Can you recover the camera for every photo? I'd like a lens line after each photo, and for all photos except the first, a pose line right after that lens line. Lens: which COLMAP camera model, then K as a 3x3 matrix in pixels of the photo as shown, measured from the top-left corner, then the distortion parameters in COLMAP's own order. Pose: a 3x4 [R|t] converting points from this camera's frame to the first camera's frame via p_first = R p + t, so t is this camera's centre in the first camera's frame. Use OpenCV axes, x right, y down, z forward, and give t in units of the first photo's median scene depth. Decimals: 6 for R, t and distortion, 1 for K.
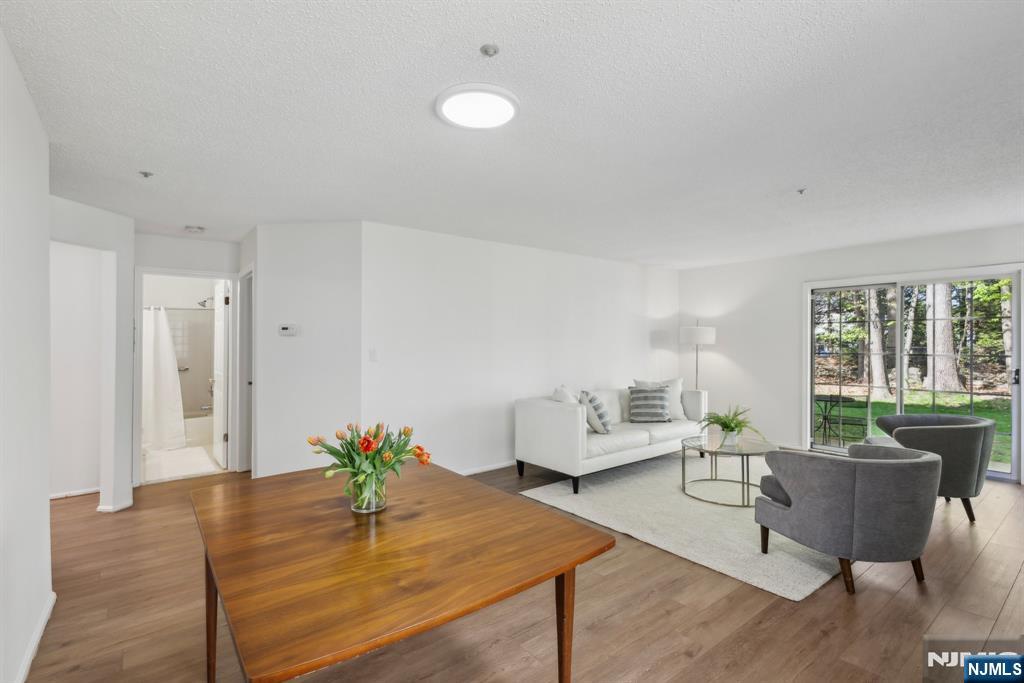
lens RADIAL K [[477.6, 0, 512.6], [0, 477.6, 344.3], [0, 0, 1]] dist [0.000986, -0.000292]
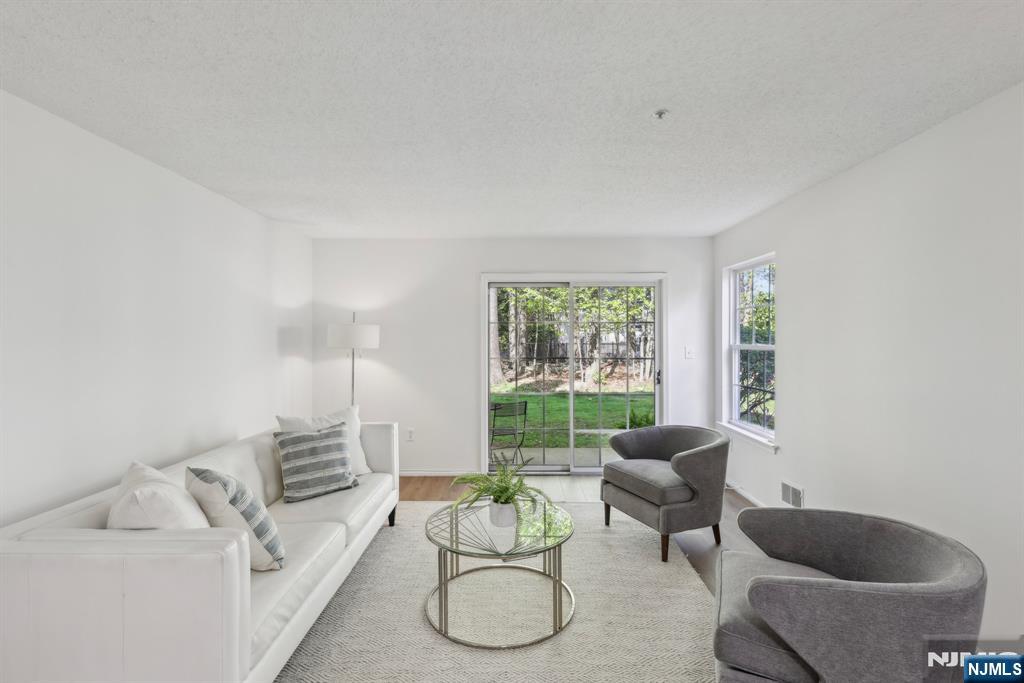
lens RADIAL K [[477.6, 0, 511.1], [0, 477.6, 341.8], [0, 0, 1]] dist [0.000986, -0.000292]
pose [[0.629482, -0.005968, 0.776992, -0.004522], [0.002827, 0.999981, 0.005390, -0.016255], [-0.777010, -0.001196, 0.629487, 0.481168]]
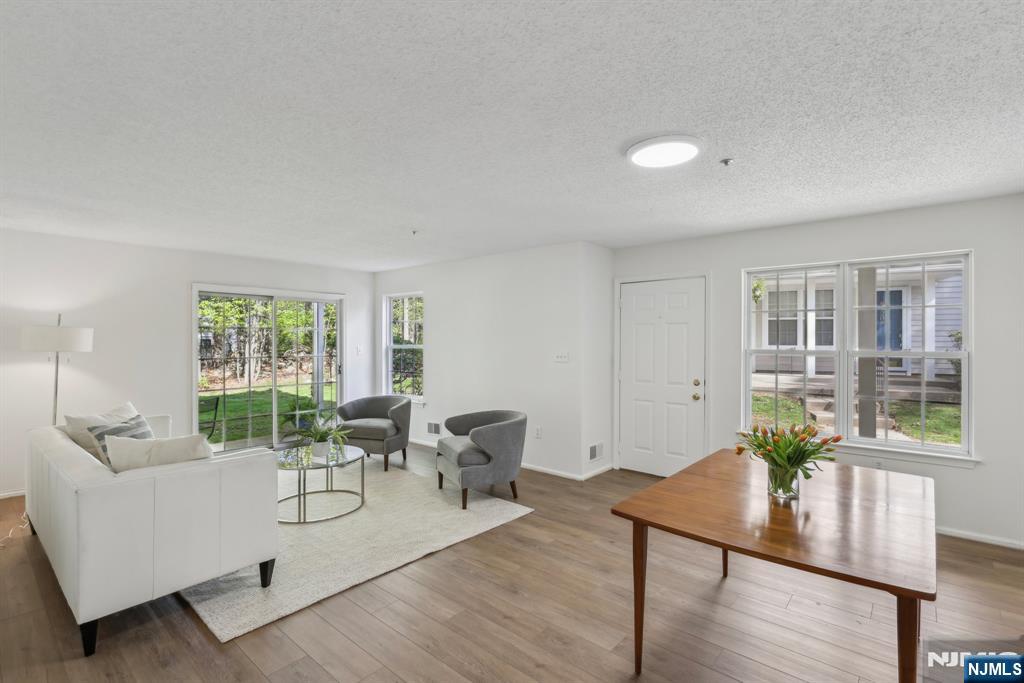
lens RADIAL K [[477.6, 0, 510.7], [0, 477.6, 340.1], [0, 0, 1]] dist [0.000986, -0.000292]
pose [[-0.183995, 0.000825, 0.982927, -0.449964], [0.003443, 0.999994, -0.000195, -0.018483], [-0.982921, 0.003348, -0.183997, 0.623415]]
